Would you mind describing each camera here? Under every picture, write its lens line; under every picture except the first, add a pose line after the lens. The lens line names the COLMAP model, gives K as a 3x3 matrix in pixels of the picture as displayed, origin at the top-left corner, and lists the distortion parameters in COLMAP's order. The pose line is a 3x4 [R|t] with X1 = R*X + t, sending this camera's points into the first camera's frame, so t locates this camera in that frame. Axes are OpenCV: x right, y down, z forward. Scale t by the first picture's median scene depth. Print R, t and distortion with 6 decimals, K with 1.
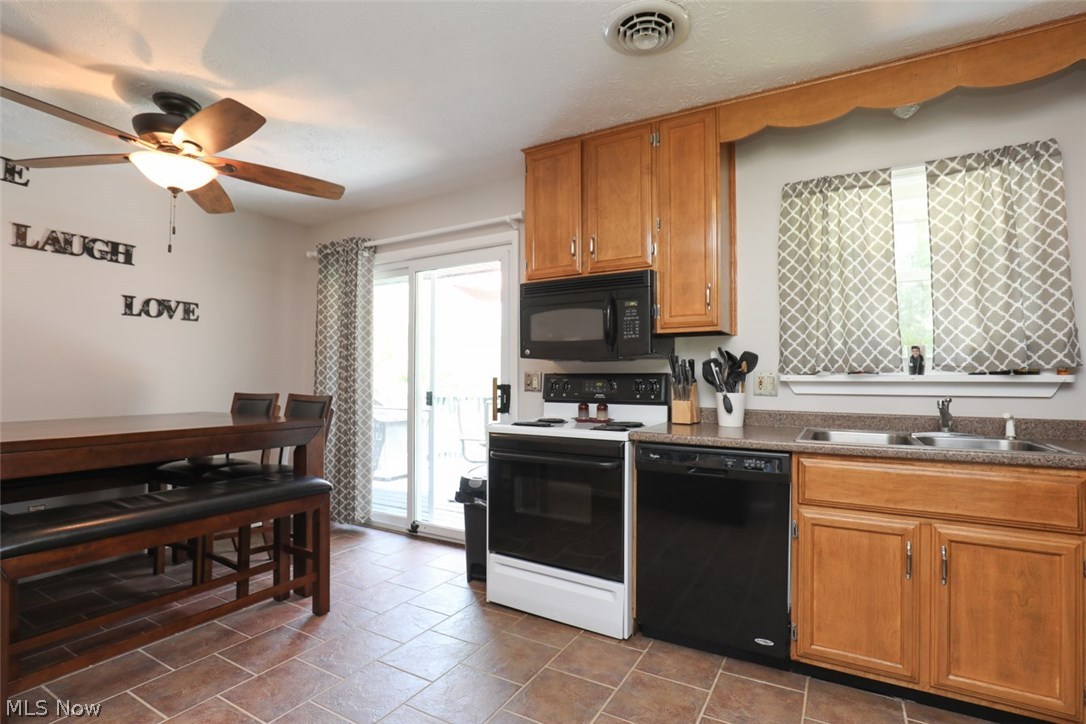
lens RADIAL K [[519.3, 0, 542.8], [0, 519.3, 363.9], [0, 0, 1]] dist [-0.024953, 0.003330]
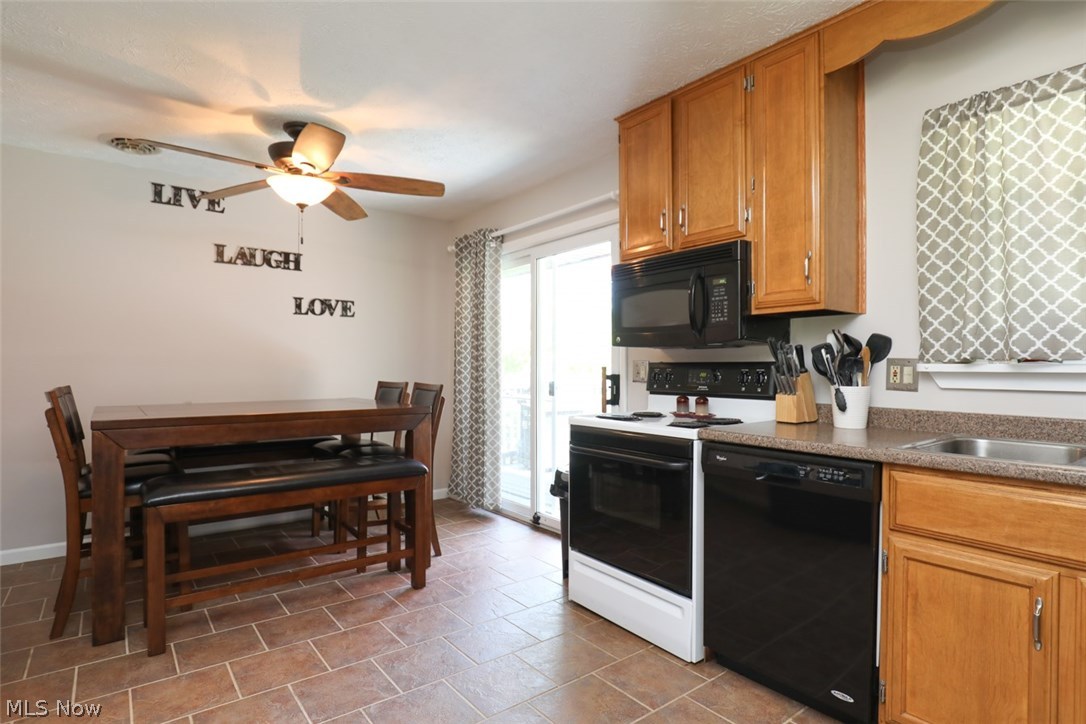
lens RADIAL K [[567.2, 0, 542.2], [0, 567.2, 363.5], [0, 0, 1]] dist [-0.017479, 0.005238]
pose [[0.925932, -0.003428, -0.377675, 0.264087], [0.011787, 0.999734, 0.019823, -0.002129], [0.377507, -0.022806, 0.925726, 0.015518]]
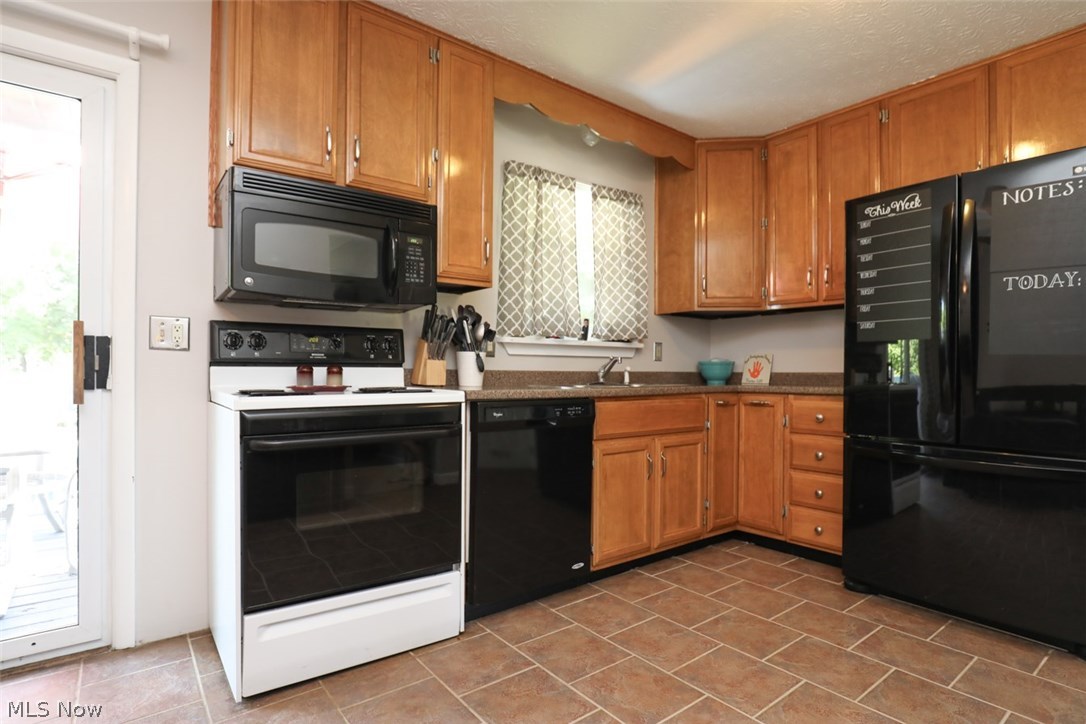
lens RADIAL K [[563.5, 0, 545.0], [0, 563.5, 367.2], [0, 0, 1]] dist [-0.019081, 0.000901]
pose [[0.372549, 0.004526, 0.928002, -0.604771], [-0.028385, 0.999576, 0.006520, 0.075854], [-0.927579, -0.028770, 0.372519, 0.493278]]
